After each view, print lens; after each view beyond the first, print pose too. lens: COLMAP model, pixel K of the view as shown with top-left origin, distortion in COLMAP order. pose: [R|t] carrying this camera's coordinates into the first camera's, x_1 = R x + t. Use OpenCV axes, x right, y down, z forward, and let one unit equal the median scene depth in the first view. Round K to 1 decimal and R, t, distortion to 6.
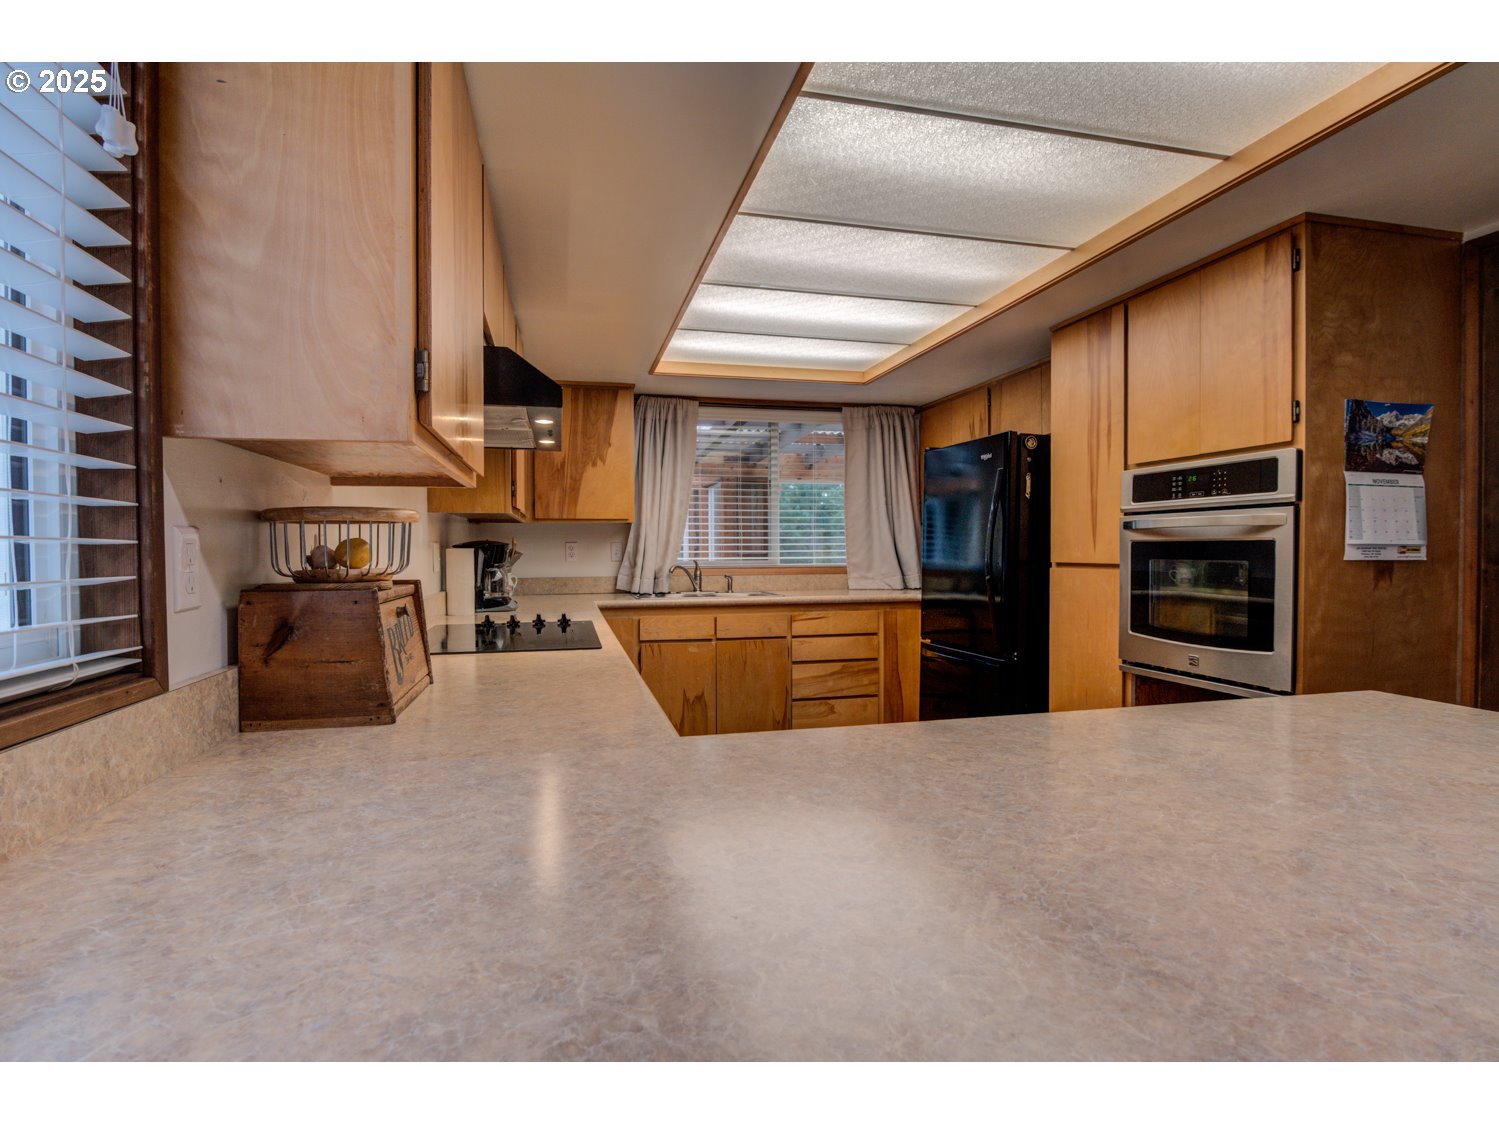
lens RADIAL K [[768.0, 0, 743.1], [0, 768.0, 561.2], [0, 0, 1]] dist [-0.007781, -0.001185]
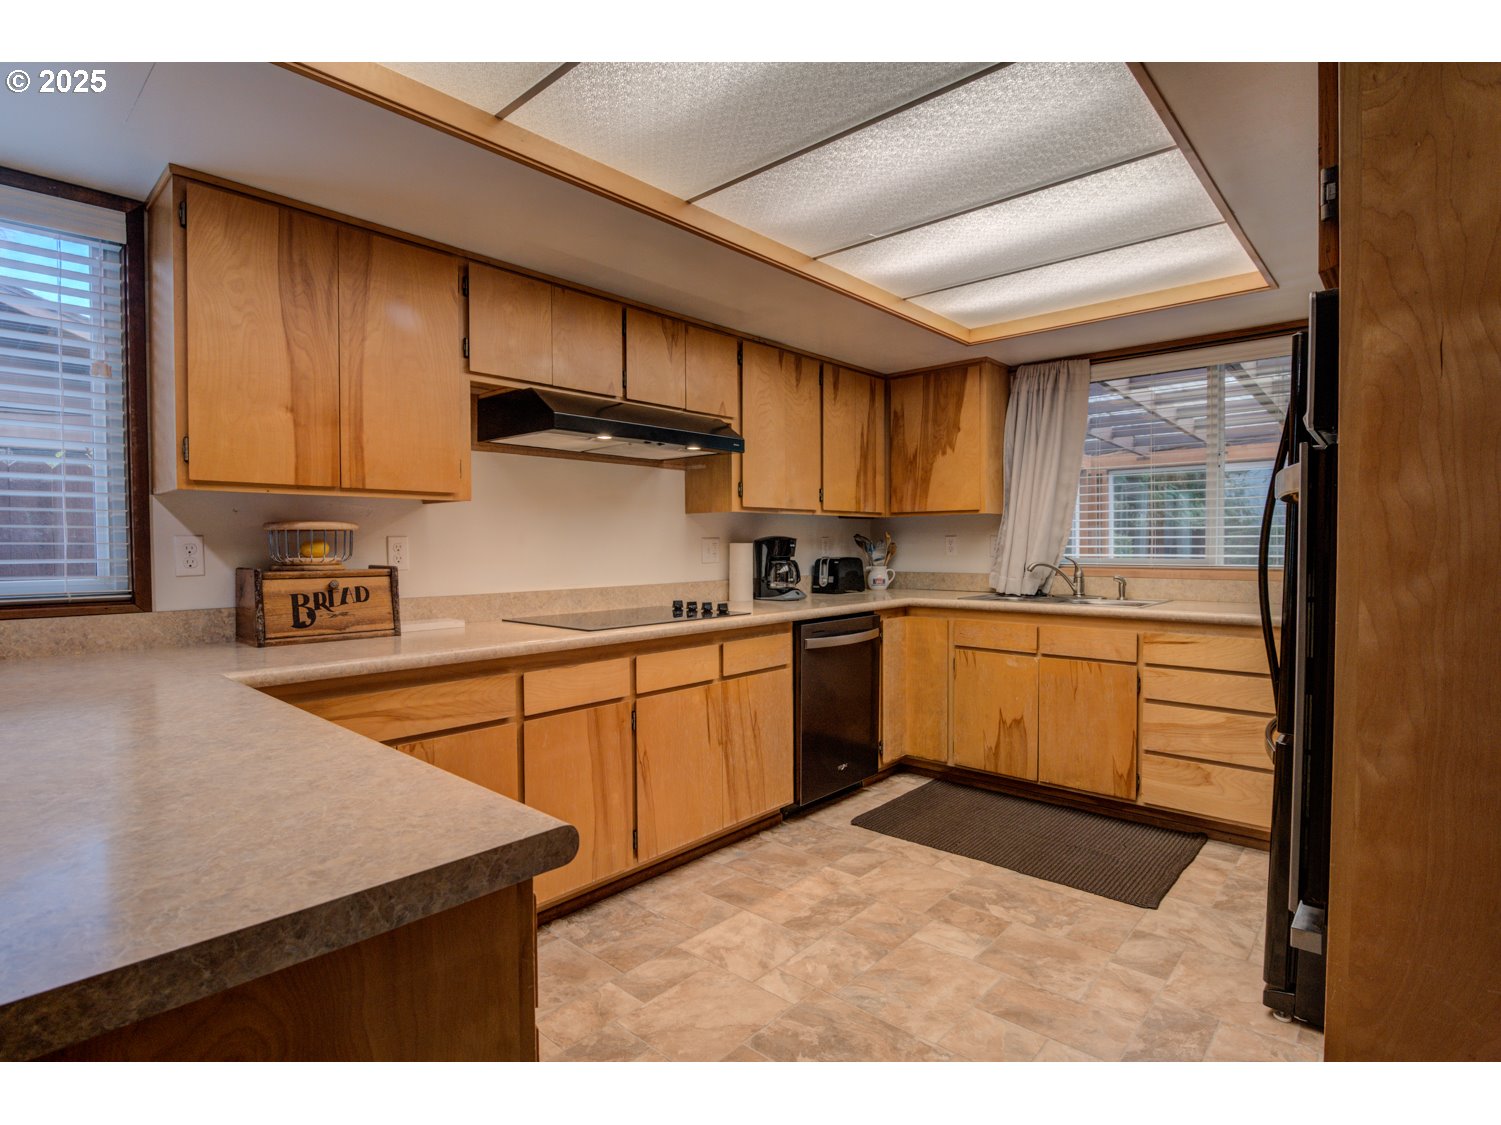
lens RADIAL K [[769.1, 0, 751.4], [0, 769.1, 557.7], [0, 0, 1]] dist [-0.007781, -0.001185]
pose [[0.567051, 0.016956, -0.823508, 0.444441], [-0.013746, 0.999844, 0.011122, -0.005300], [0.823568, 0.005013, 0.567195, 0.278407]]
